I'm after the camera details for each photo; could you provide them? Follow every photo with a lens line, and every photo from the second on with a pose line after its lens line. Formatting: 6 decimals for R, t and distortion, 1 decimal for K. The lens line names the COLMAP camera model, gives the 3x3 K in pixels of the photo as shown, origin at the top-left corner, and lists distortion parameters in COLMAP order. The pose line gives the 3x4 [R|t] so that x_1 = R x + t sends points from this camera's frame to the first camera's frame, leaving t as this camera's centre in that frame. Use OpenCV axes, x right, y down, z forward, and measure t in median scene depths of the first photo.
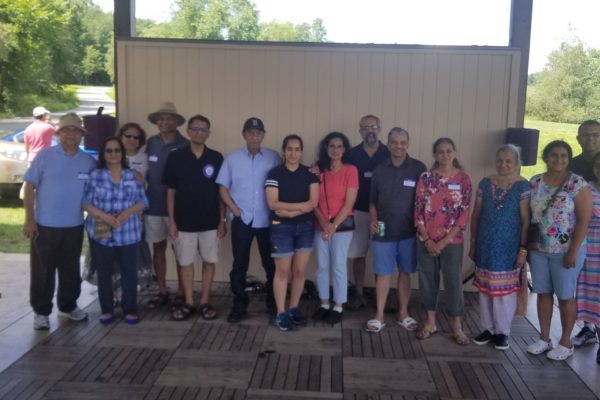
lens RADIAL K [[668.2, 0, 303.0], [0, 668.2, 196.6], [0, 0, 1]] dist [0.032170, -0.012805]
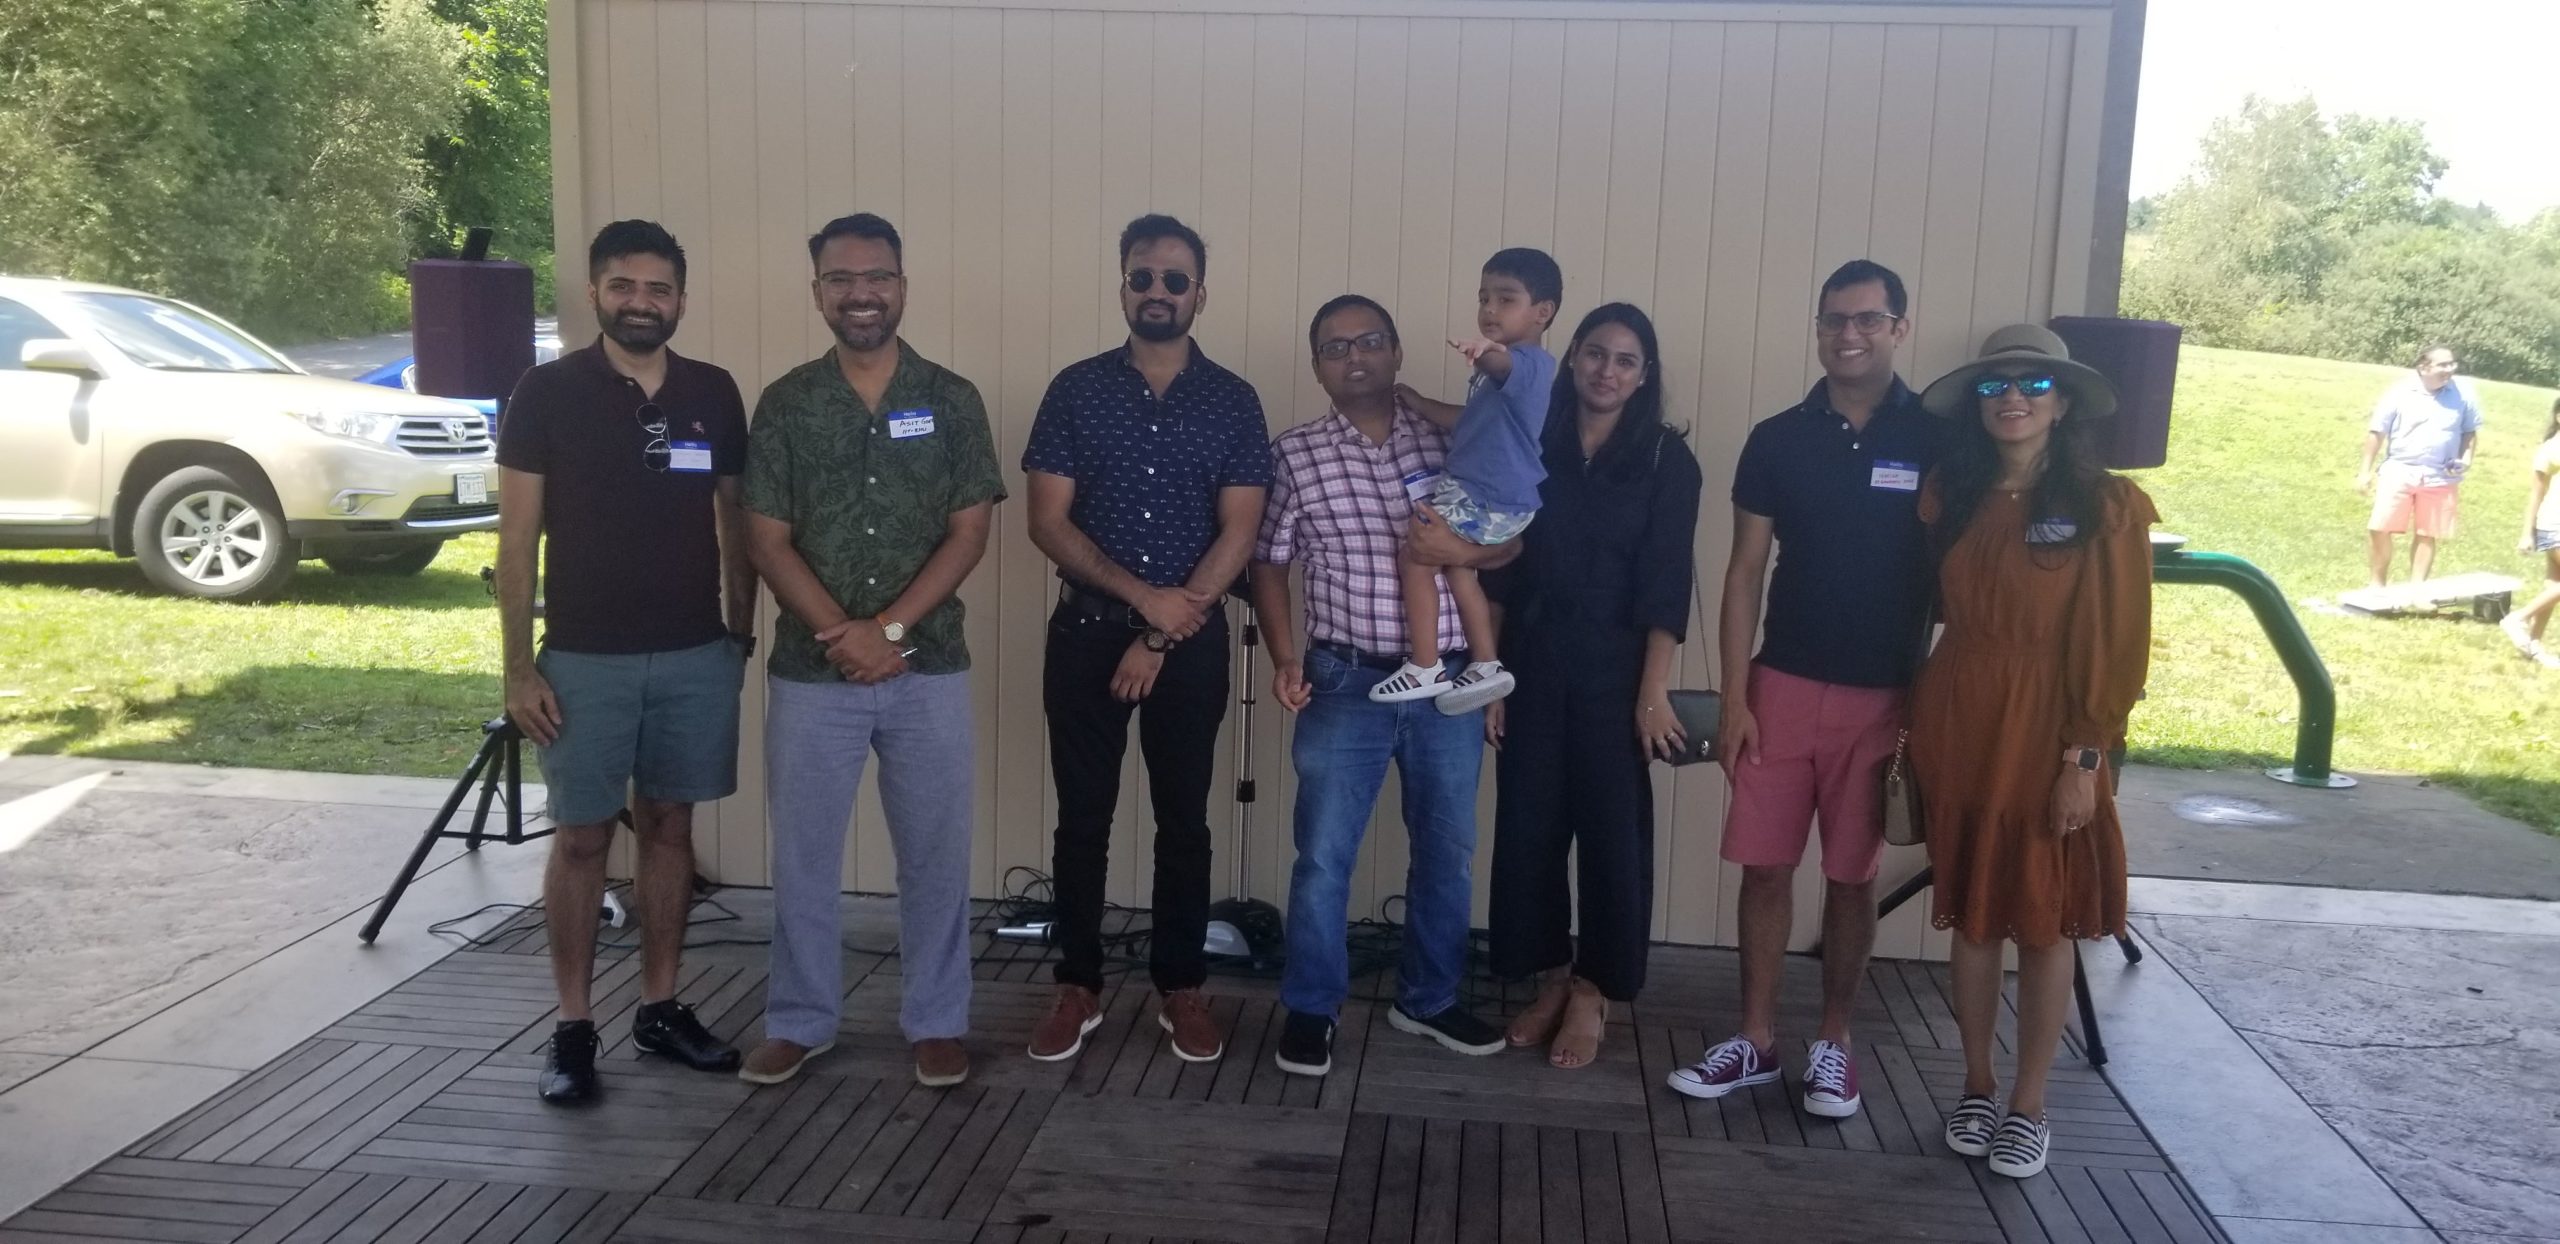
lens RADIAL K [[2061.7, 0, 1280.0], [0, 2061.7, 622.0], [0, 0, 1]] dist [0.056468, -0.099172]
pose [[0.998018, 0.014468, -0.061240, 0.046749], [-0.013223, 0.999699, 0.020674, -0.000308], [0.061521, -0.019824, 0.997909, 0.145237]]
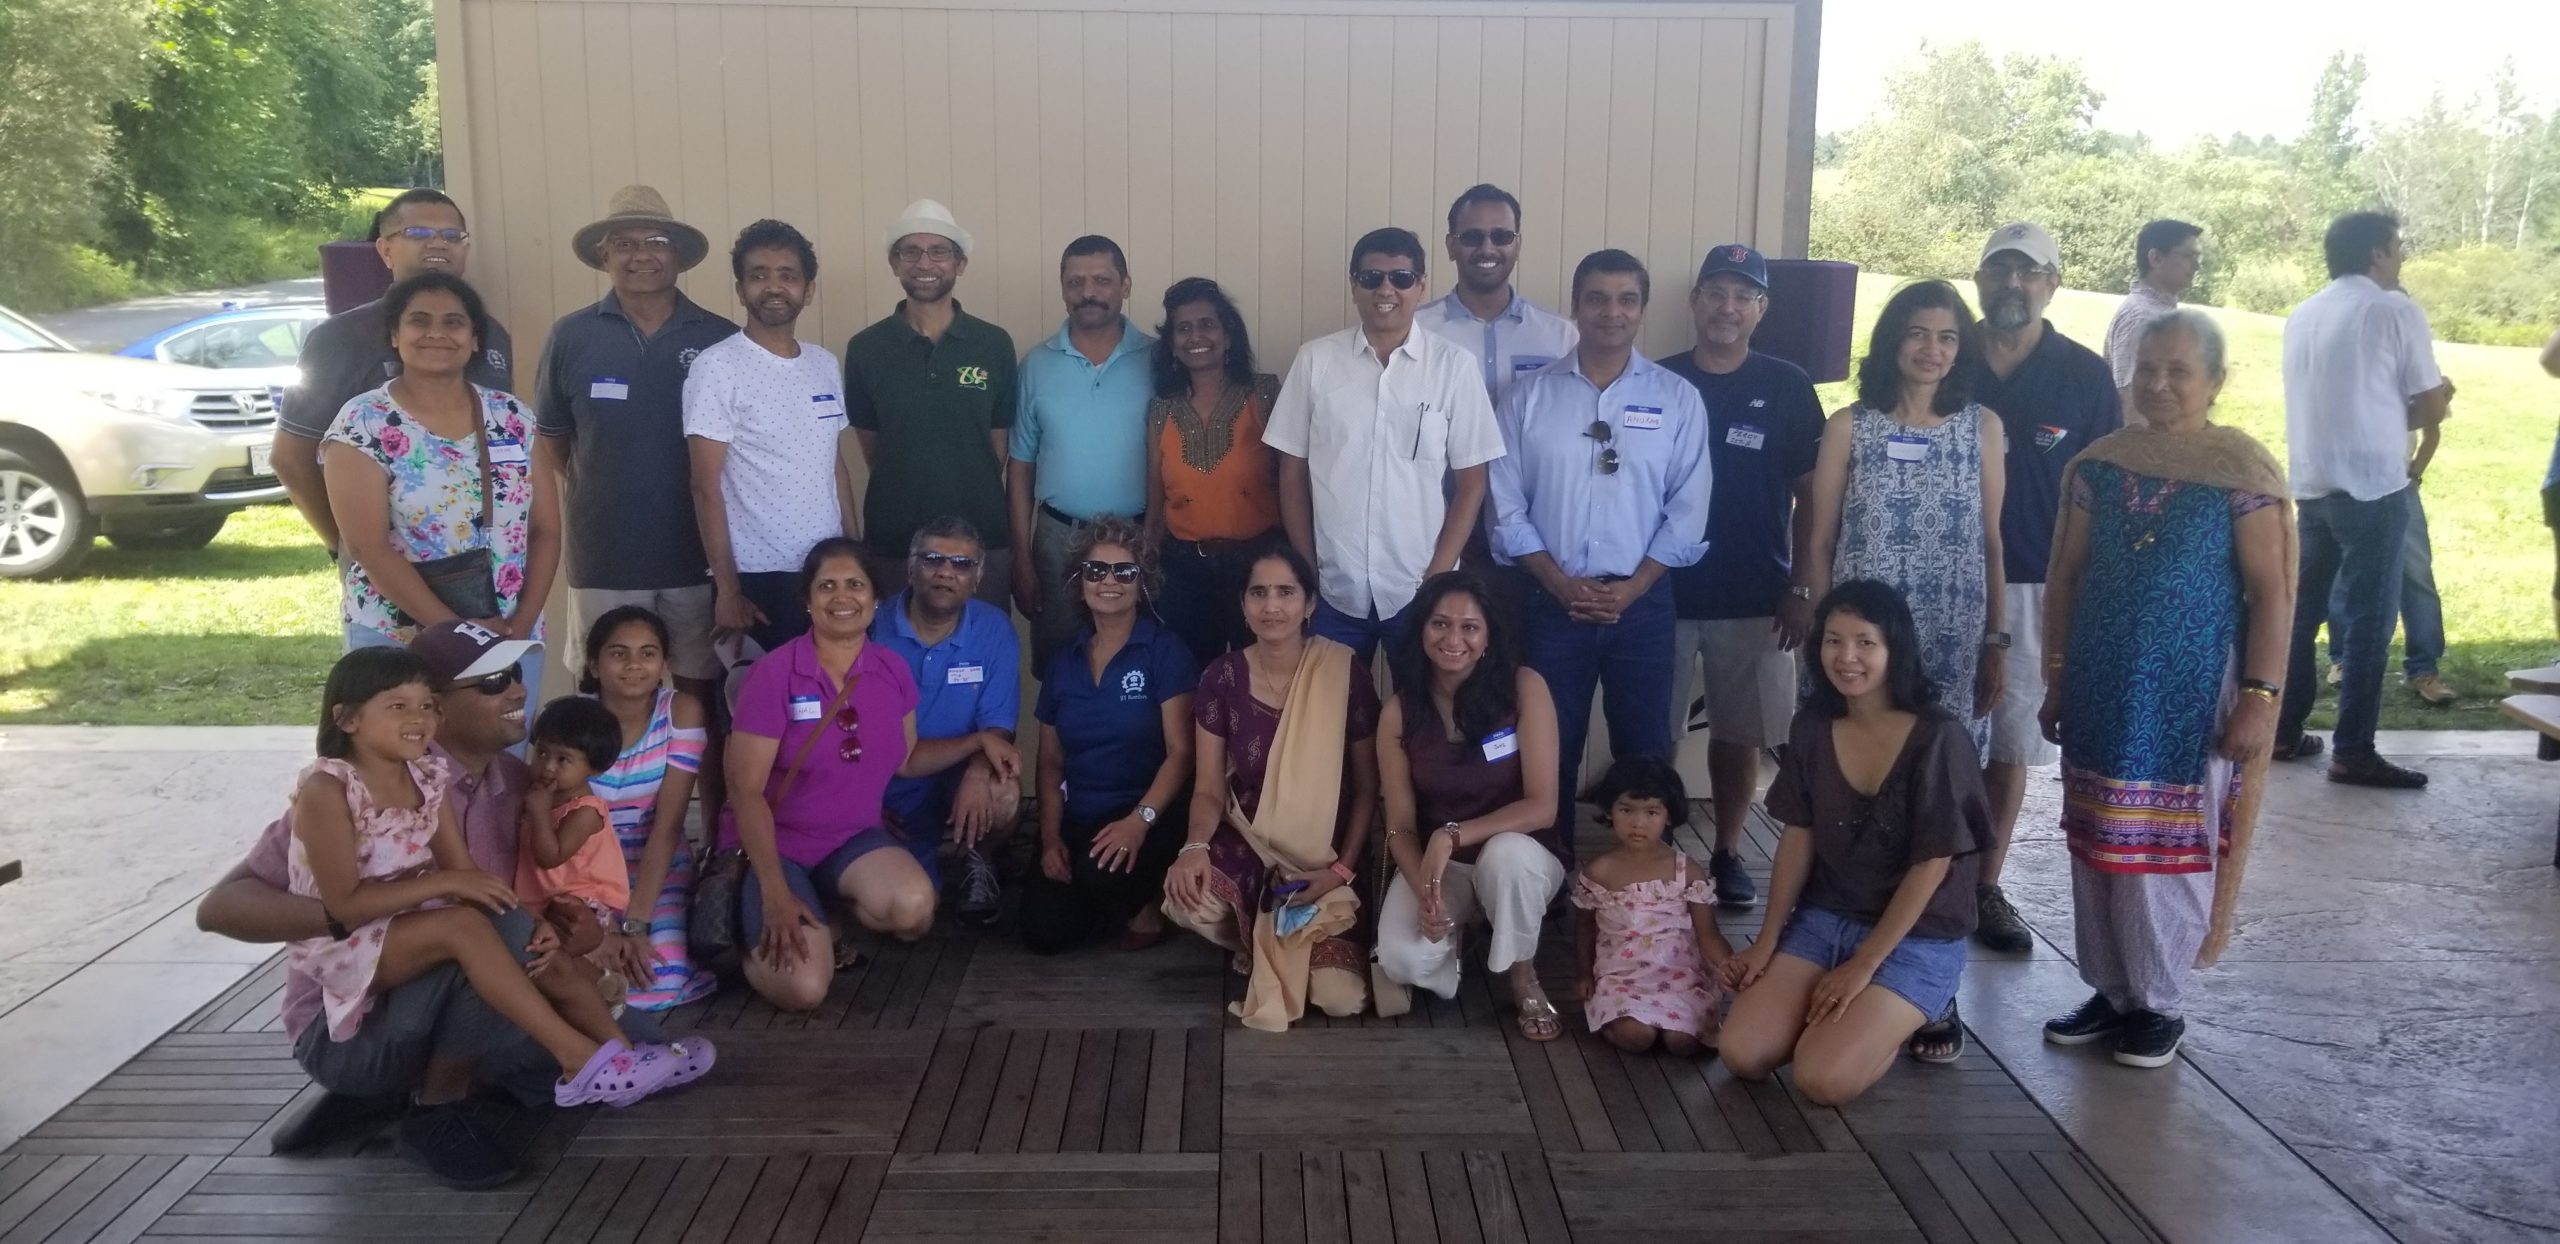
lens RADIAL K [[2063.6, 0, 1280.0], [0, 2063.6, 622.0], [0, 0, 1]] dist [0.059501, -0.104674]
pose [[0.997427, -0.030477, 0.064895, 0.016257], [0.027483, 0.998539, 0.046531, 0.008747], [-0.066219, -0.044628, 0.996807, 0.048498]]
